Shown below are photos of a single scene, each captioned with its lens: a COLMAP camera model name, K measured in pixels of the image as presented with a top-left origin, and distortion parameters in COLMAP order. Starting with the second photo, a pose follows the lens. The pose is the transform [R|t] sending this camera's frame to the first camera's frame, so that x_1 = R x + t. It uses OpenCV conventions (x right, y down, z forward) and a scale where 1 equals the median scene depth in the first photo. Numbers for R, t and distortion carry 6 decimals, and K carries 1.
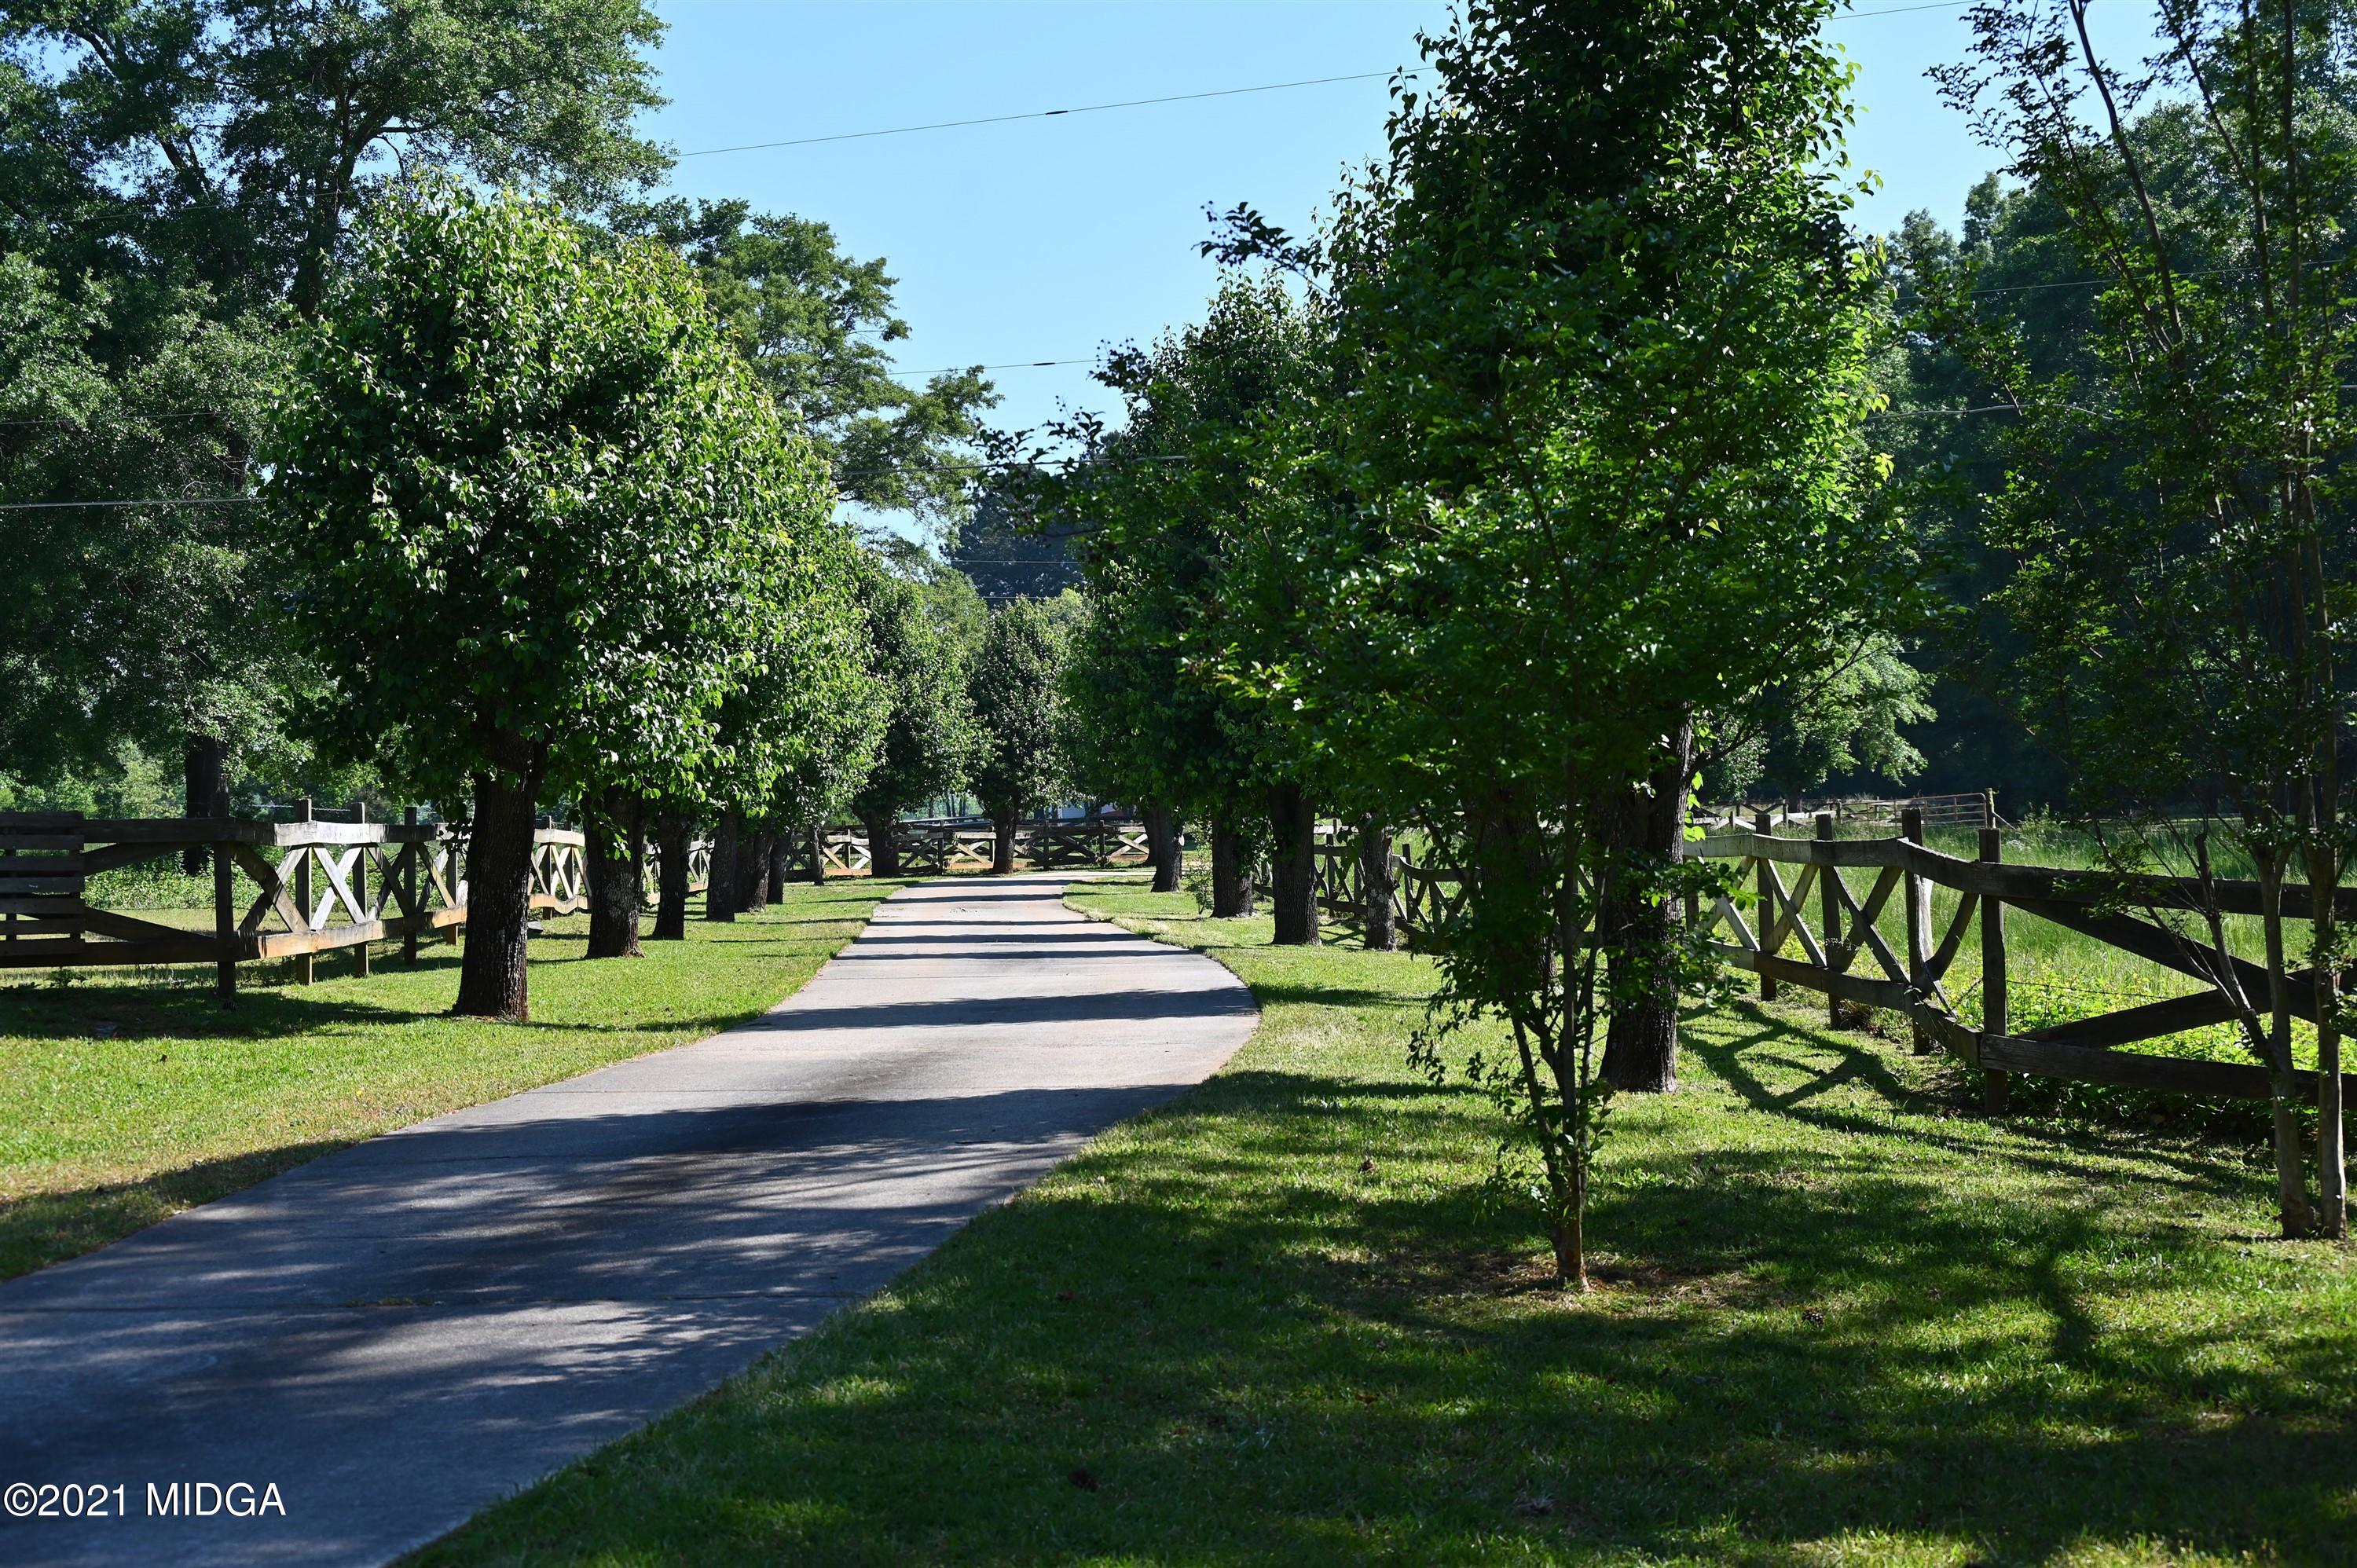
lens RADIAL K [[4122.1, 0, 1178.8], [0, 4122.1, 791.9], [0, 0, 1]] dist [0.089179, 0.000000]
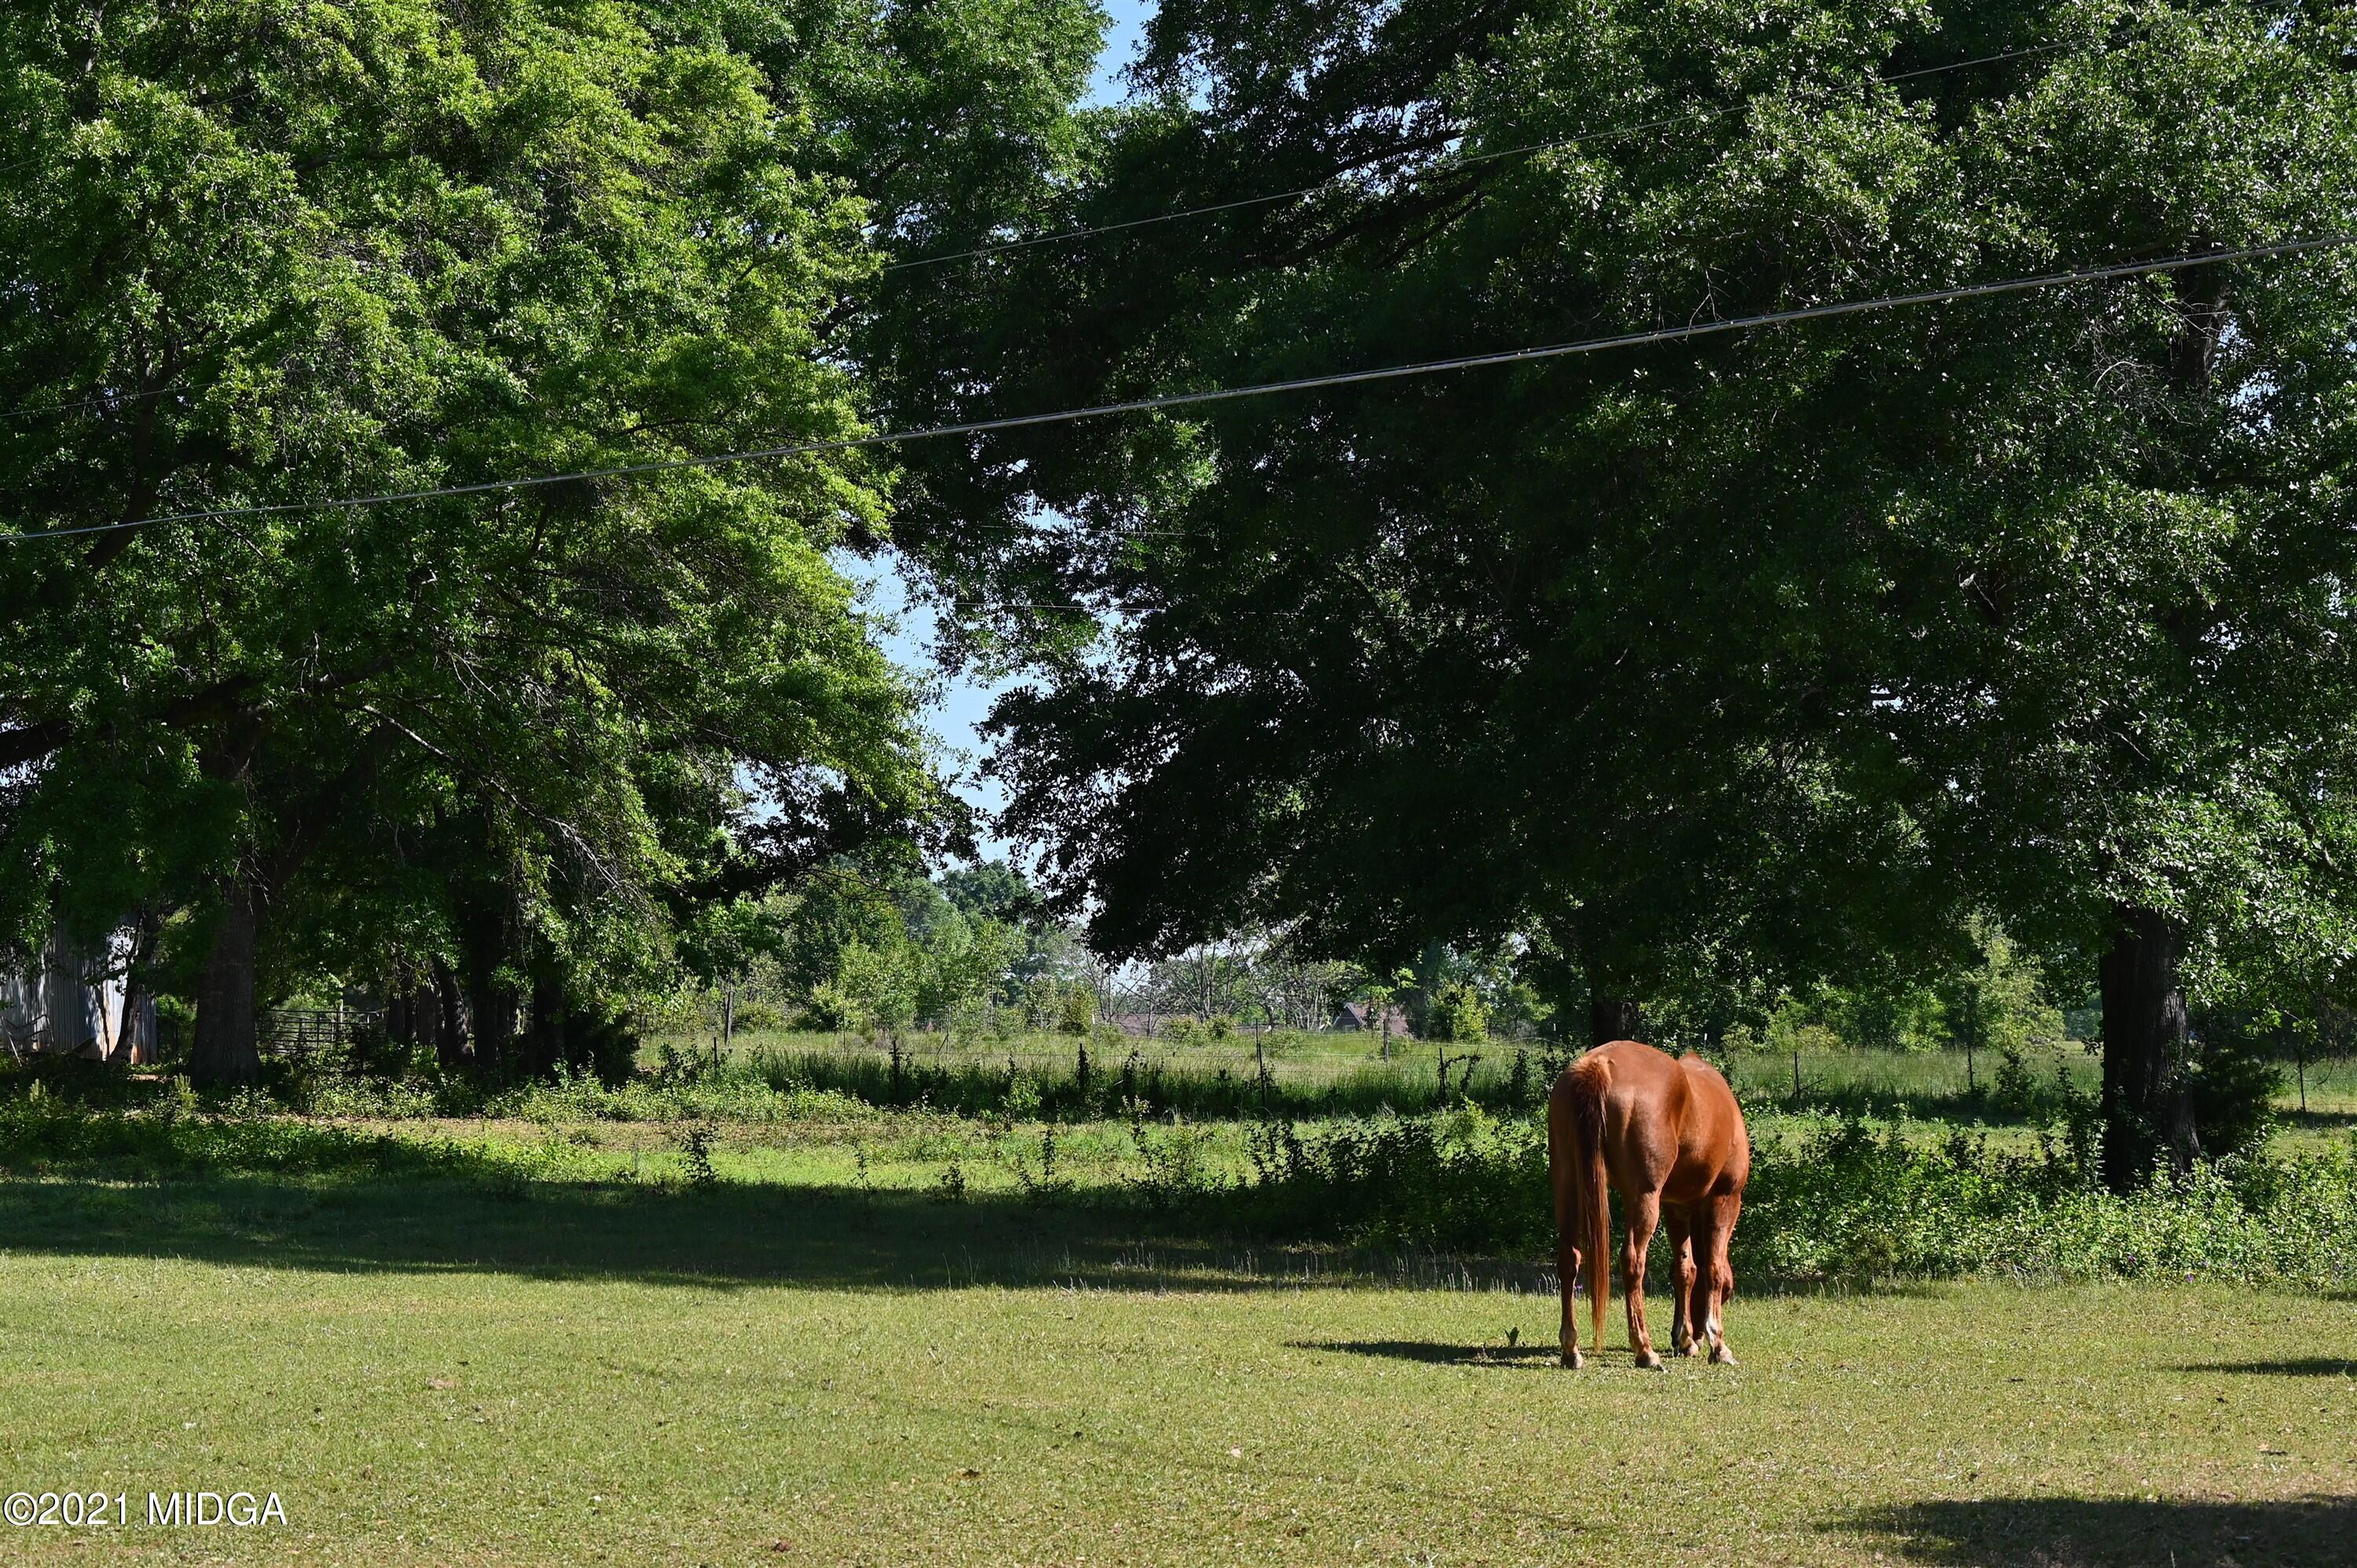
lens RADIAL K [[3952.9, 0, 1179.0], [0, 3952.9, 789.3], [0, 0, 1]] dist [0.019909, 0.000000]
pose [[0.900816, -0.024656, -0.433500, -0.142716], [0.007194, 0.999097, -0.041876, -0.009229], [0.434141, 0.034604, 0.900180, 0.561807]]
